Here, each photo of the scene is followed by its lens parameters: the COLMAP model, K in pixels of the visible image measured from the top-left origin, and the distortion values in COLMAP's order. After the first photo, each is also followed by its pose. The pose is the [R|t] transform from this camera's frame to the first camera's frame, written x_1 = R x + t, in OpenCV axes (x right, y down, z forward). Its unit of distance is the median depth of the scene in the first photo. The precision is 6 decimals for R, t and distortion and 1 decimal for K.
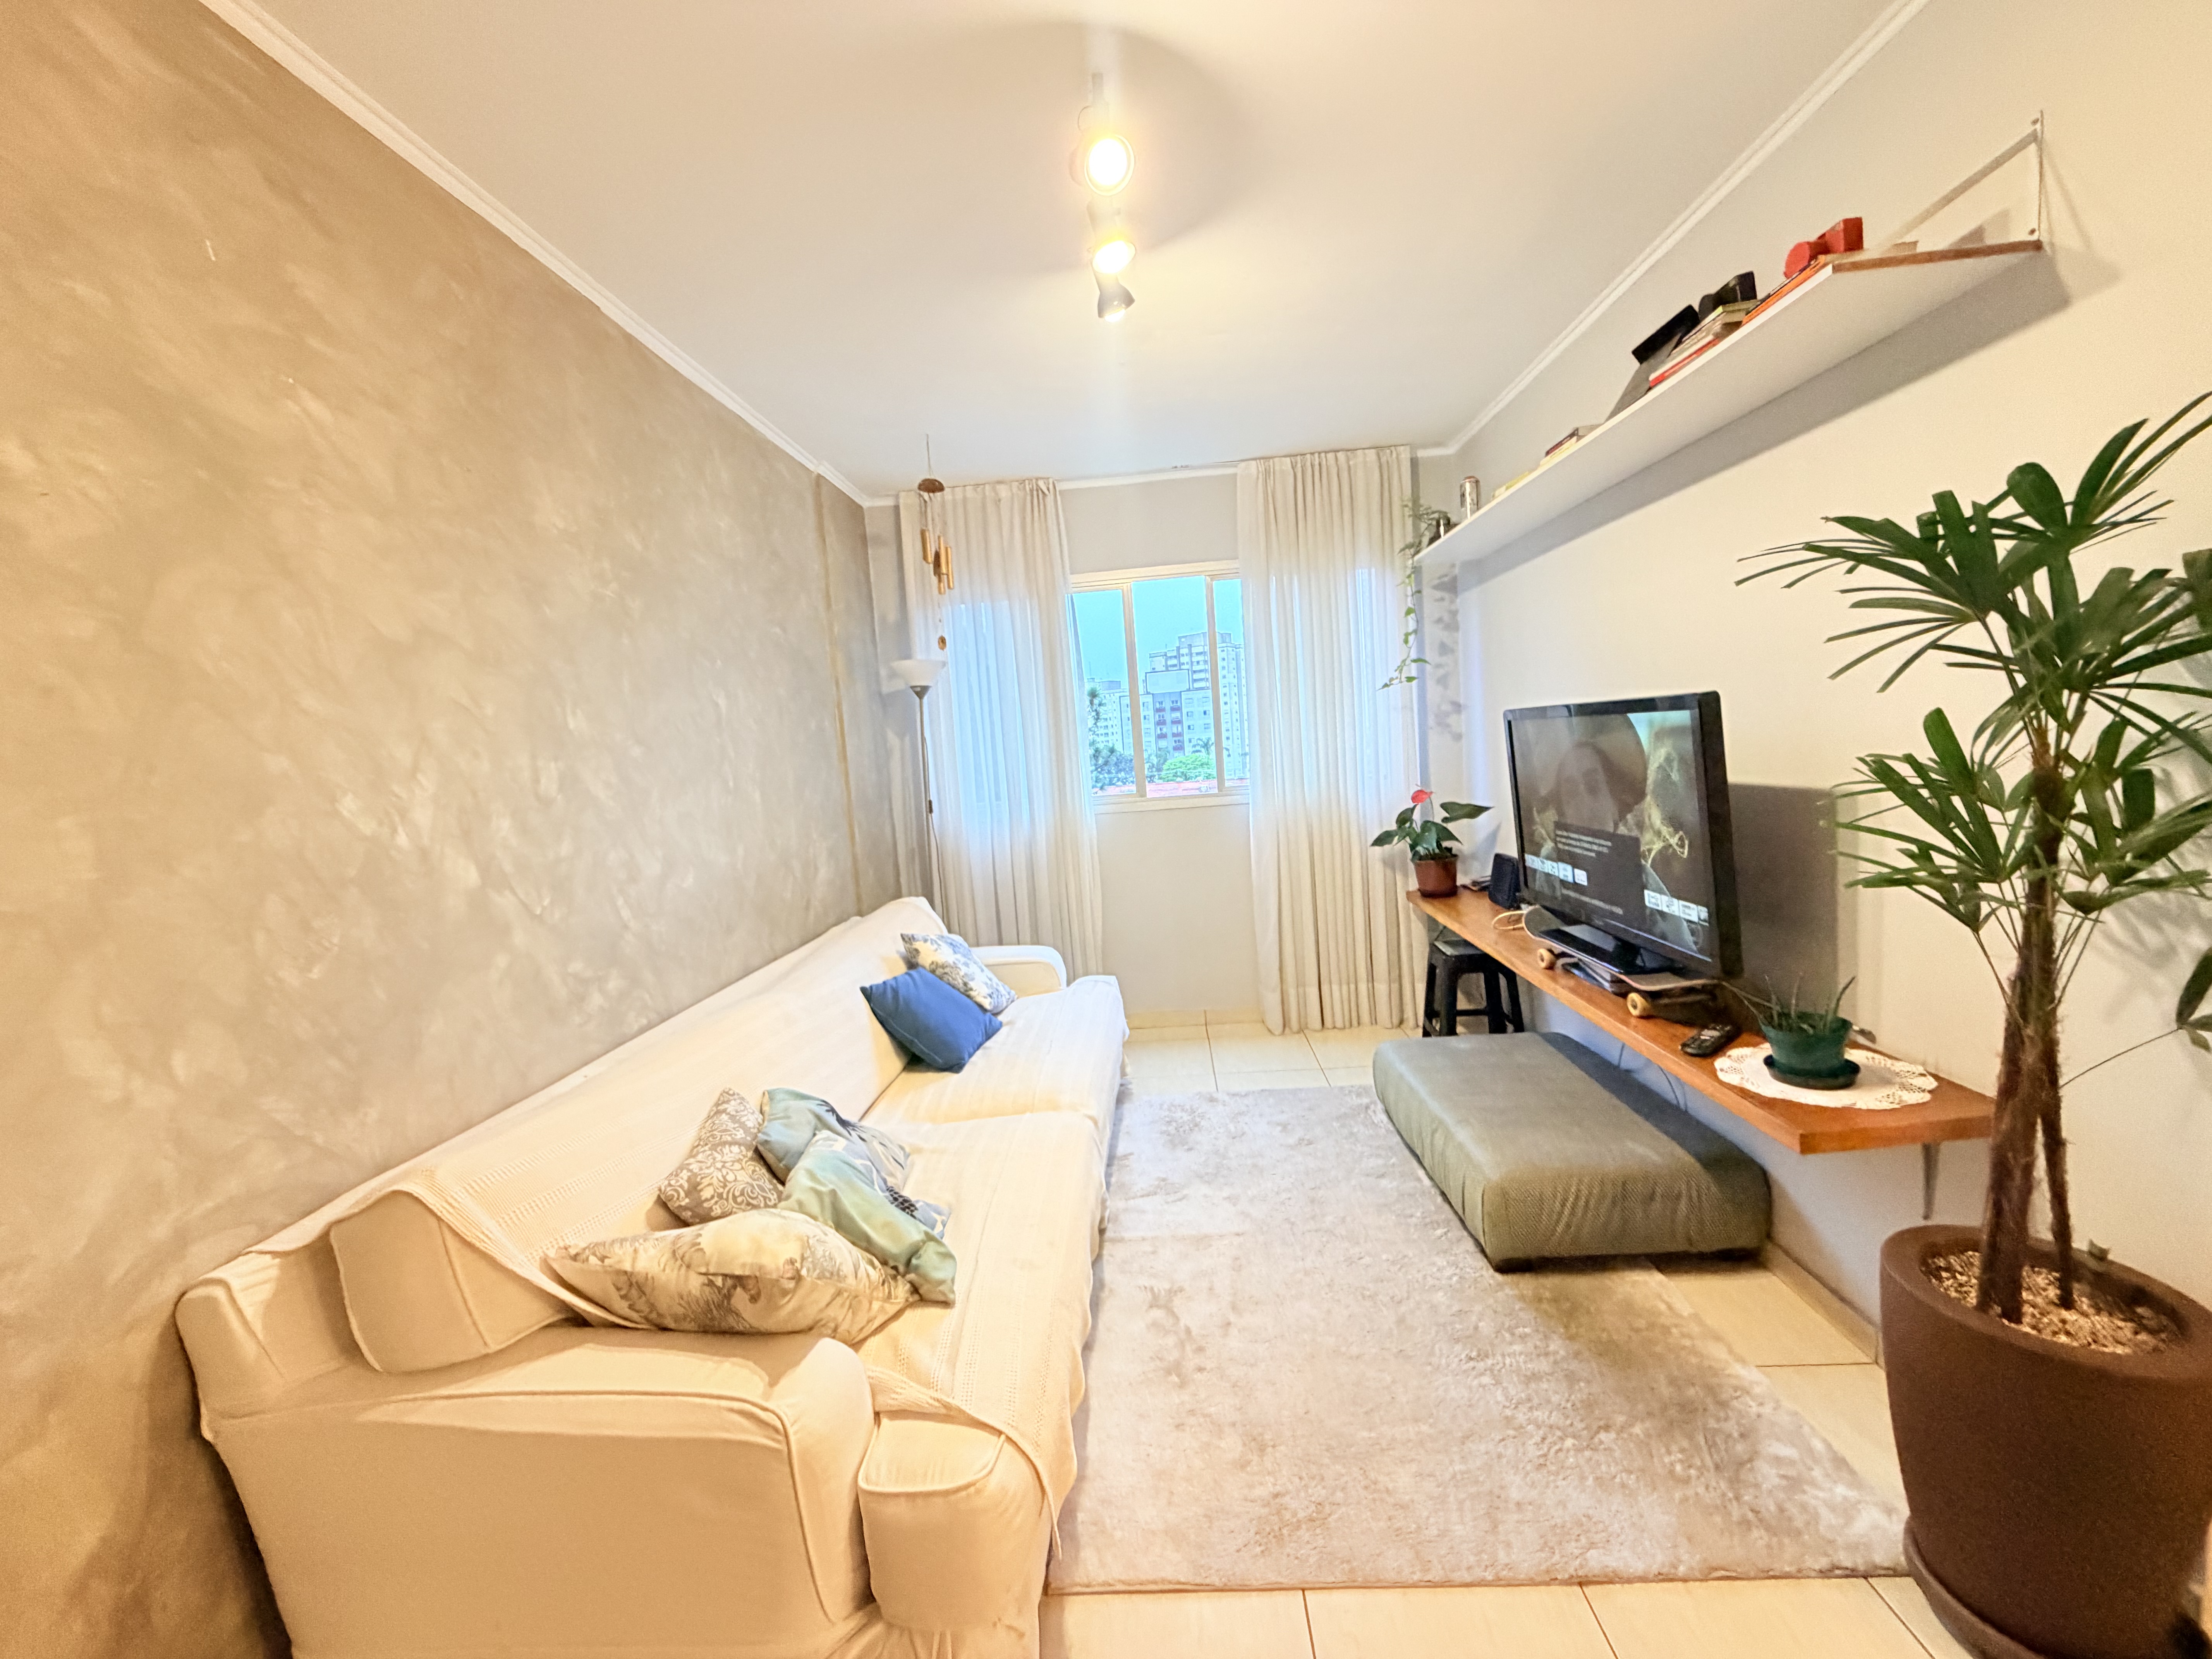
lens RADIAL K [[880.5, 0, 1099.5], [0, 880.5, 829.3], [0, 0, 1]] dist [0.000685, 0.000187]
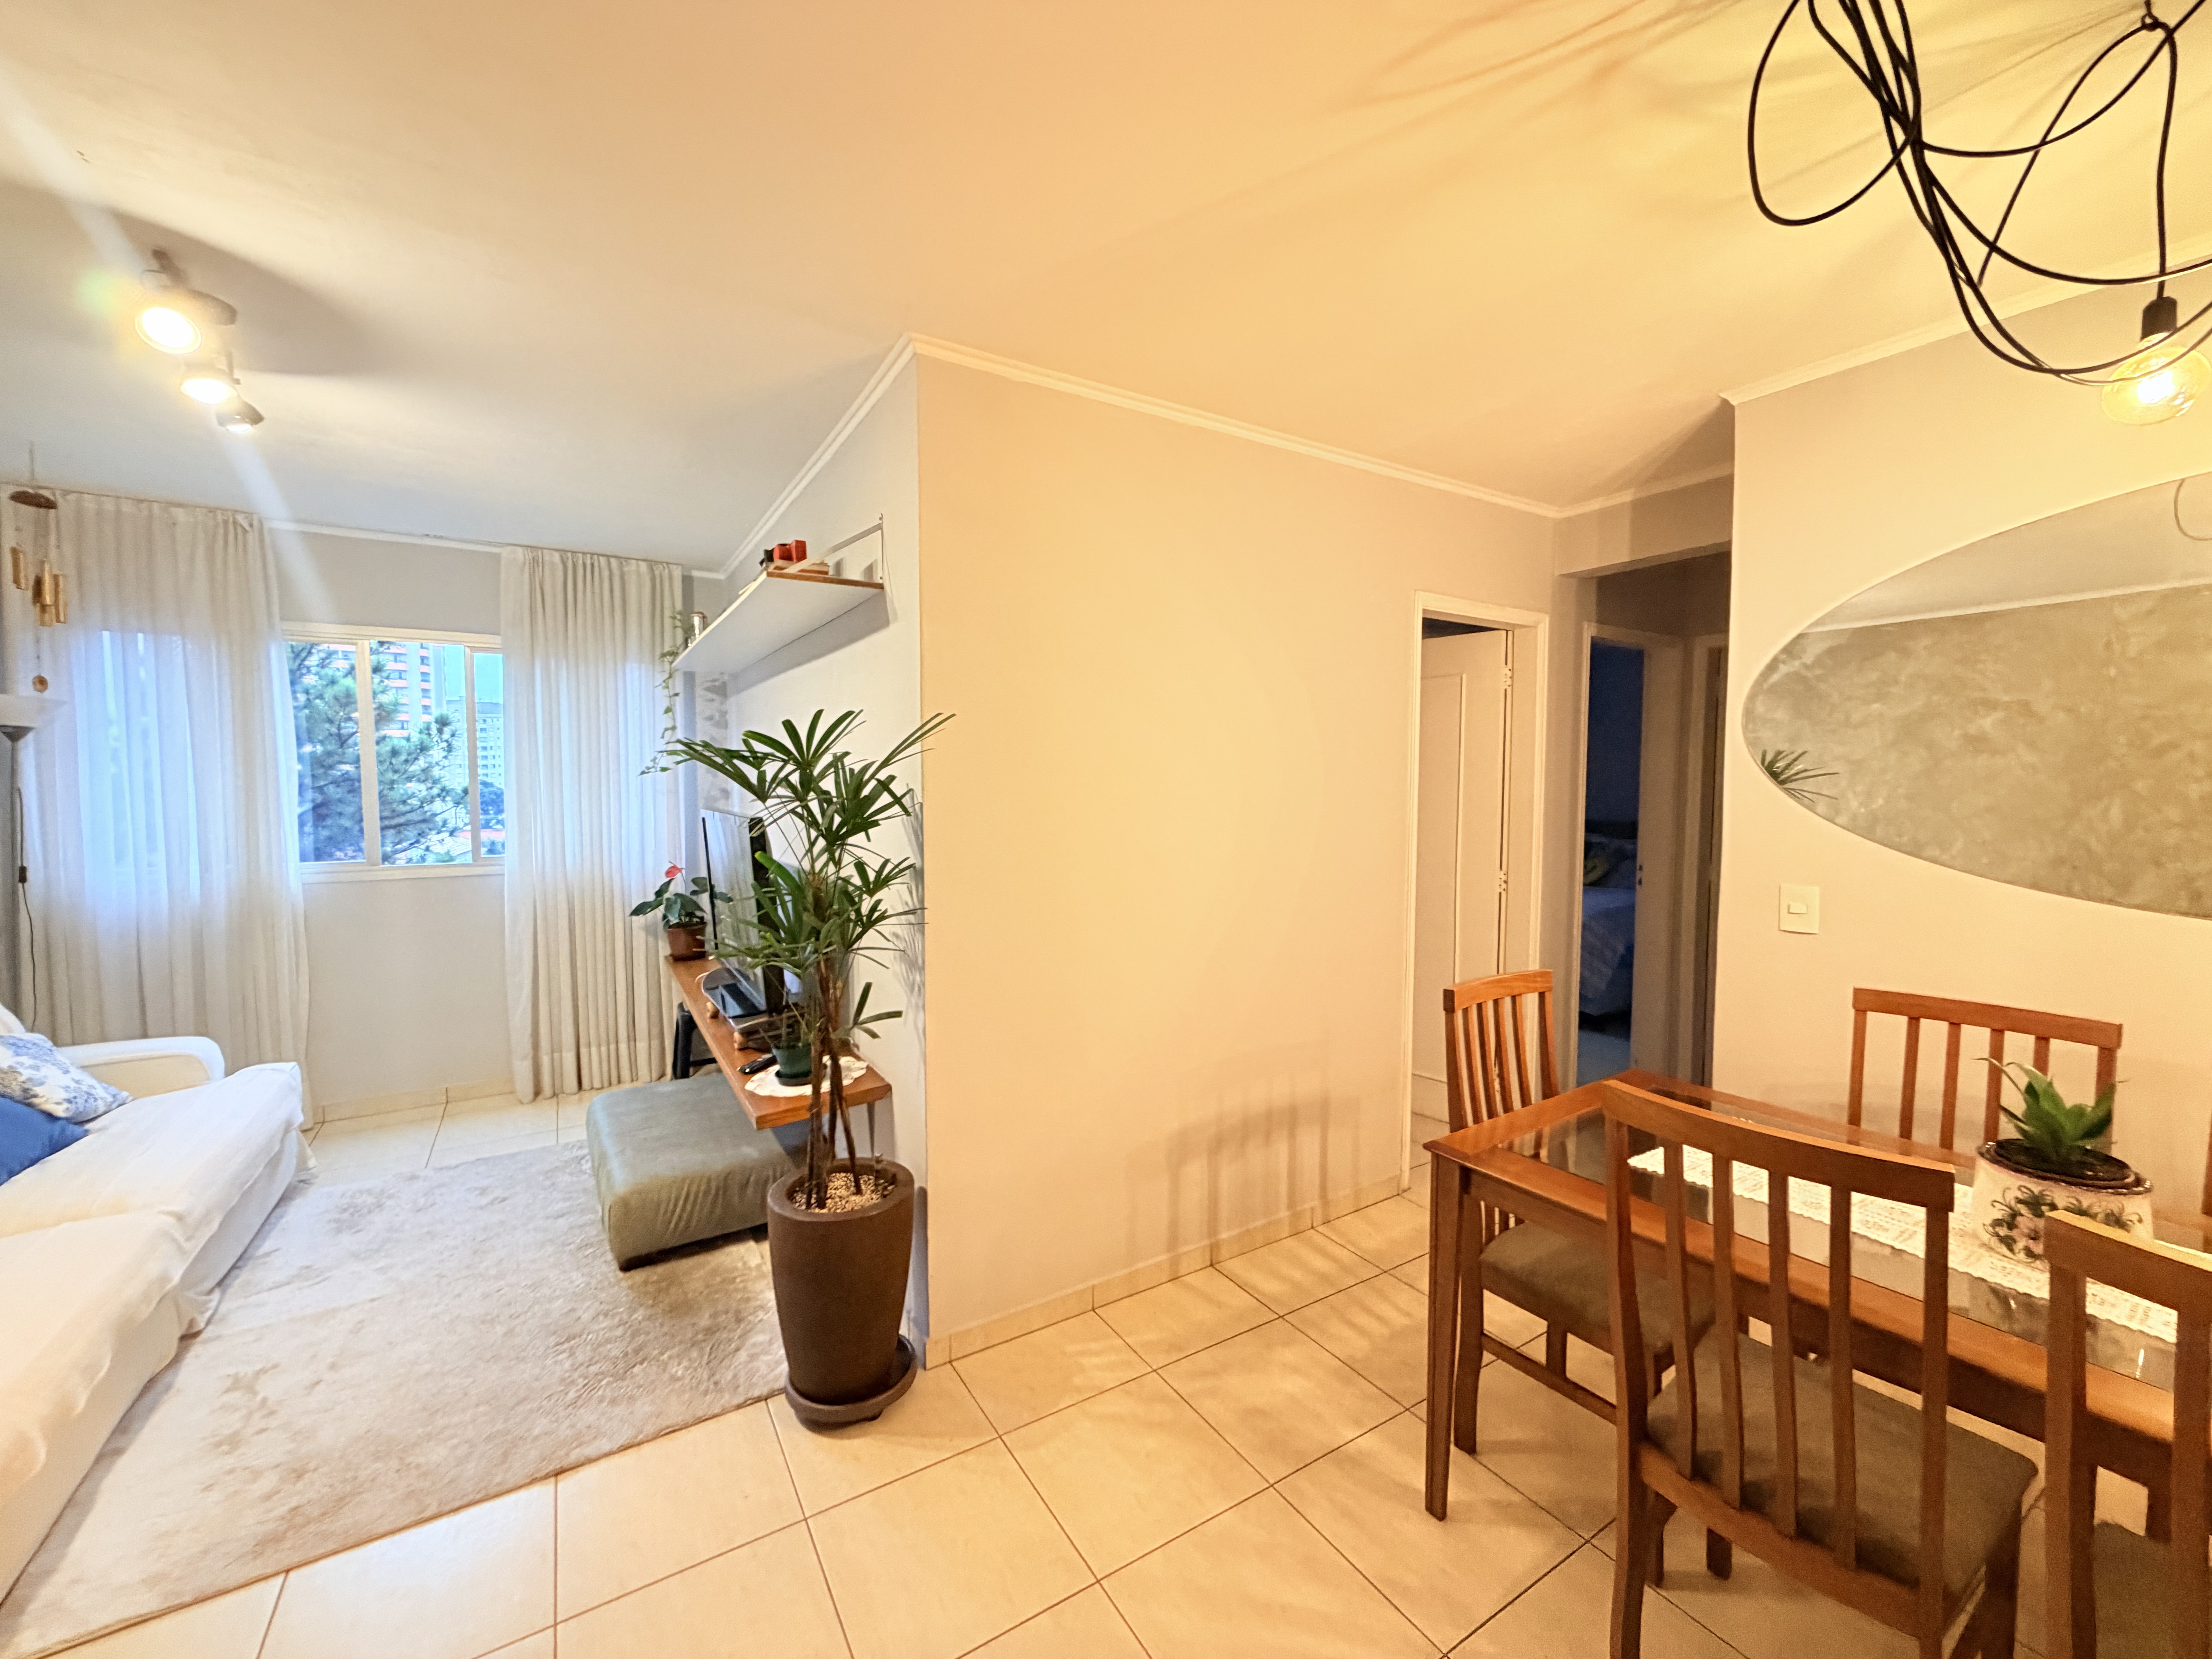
lens RADIAL K [[882.5, 0, 1100.0], [0, 882.5, 829.0], [0, 0, 1]] dist [0.001068, -0.000168]
pose [[0.815061, 0.042654, 0.577802, 0.265428], [-0.006980, 0.997937, -0.063822, -0.041567], [-0.579332, 0.047985, 0.813678, -0.434203]]
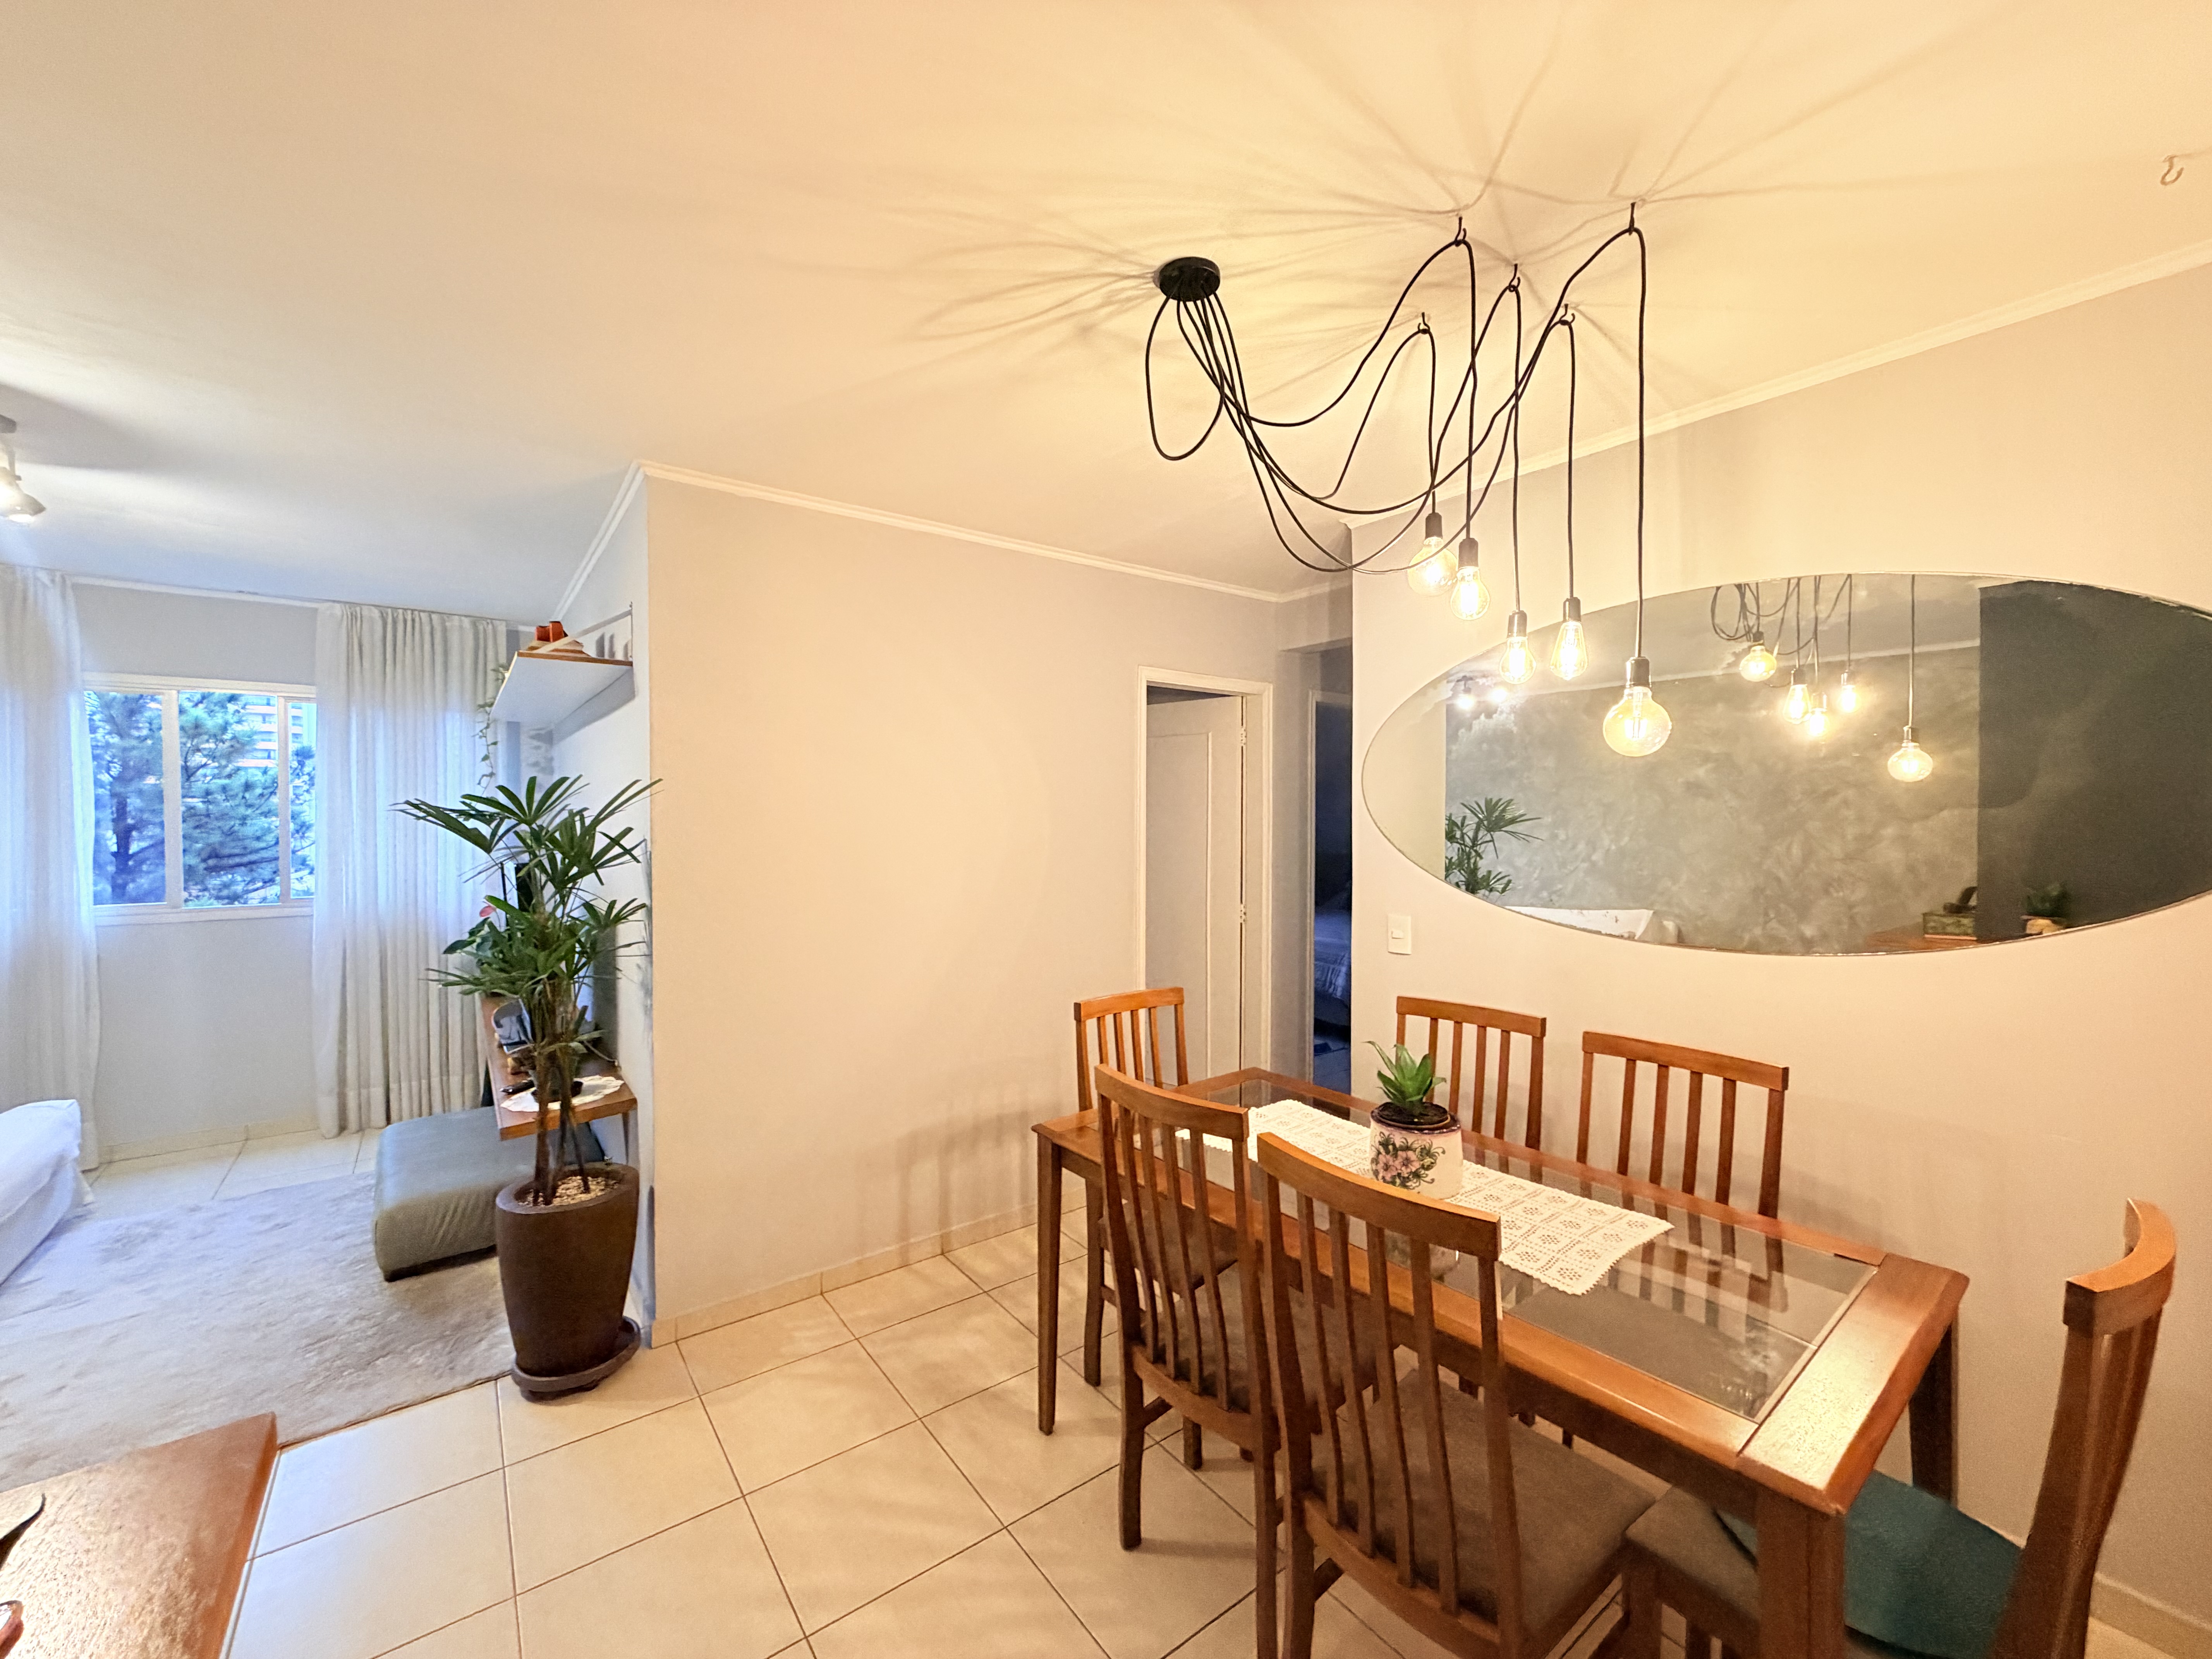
lens RADIAL K [[880.5, 0, 1099.5], [0, 880.5, 829.3], [0, 0, 1]] dist [0.000685, 0.000187]
pose [[0.761368, 0.063335, 0.645219, 0.380026], [0.002850, 0.994880, -0.101022, -0.043248], [-0.648314, 0.078754, 0.757289, -0.790642]]
